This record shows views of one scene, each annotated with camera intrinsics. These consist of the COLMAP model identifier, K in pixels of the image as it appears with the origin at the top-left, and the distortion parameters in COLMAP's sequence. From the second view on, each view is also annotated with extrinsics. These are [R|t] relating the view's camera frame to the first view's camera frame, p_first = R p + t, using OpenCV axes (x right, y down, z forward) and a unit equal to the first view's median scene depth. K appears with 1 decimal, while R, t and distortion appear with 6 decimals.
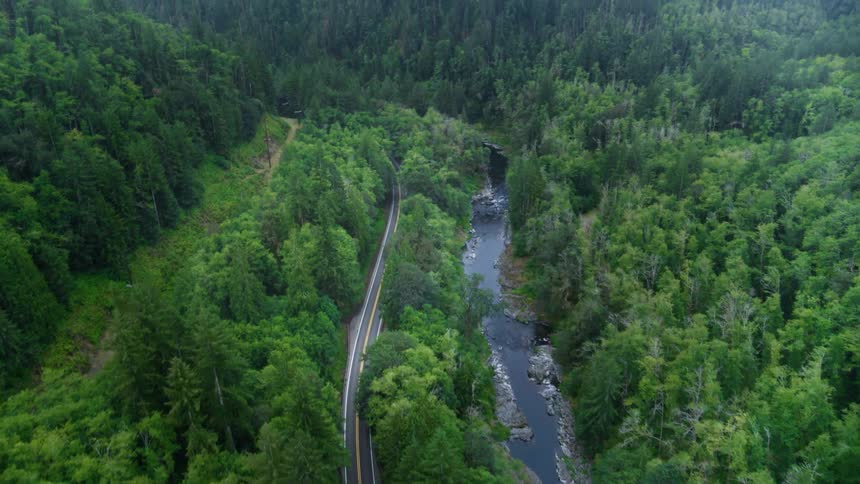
lens RADIAL K [[636.3, 0, 430.3], [0, 636.3, 242.3], [0, 0, 1]] dist [-0.034604, 0.006903]
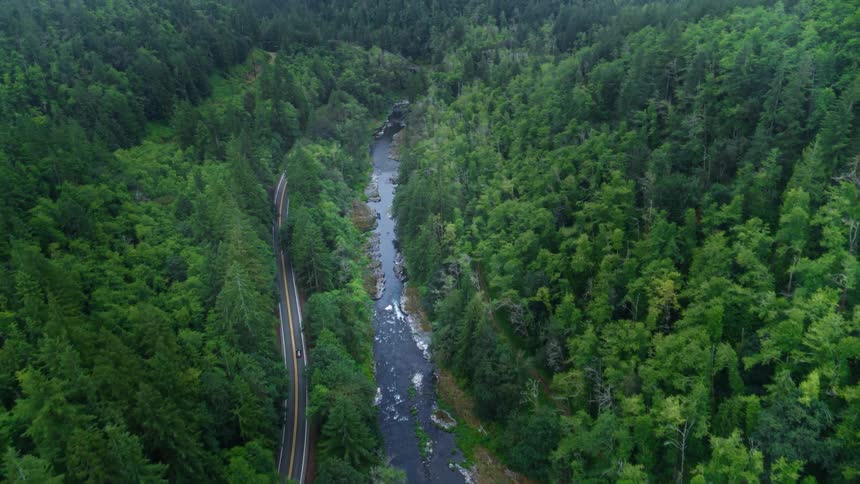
lens RADIAL K [[636.3, 0, 430.1], [0, 636.3, 241.6], [0, 0, 1]] dist [-0.034604, 0.006903]
pose [[0.999670, -0.003336, -0.025453, 0.224429], [0.004784, 0.998359, 0.057066, 0.200359], [0.025221, -0.057169, 0.998046, -0.592209]]
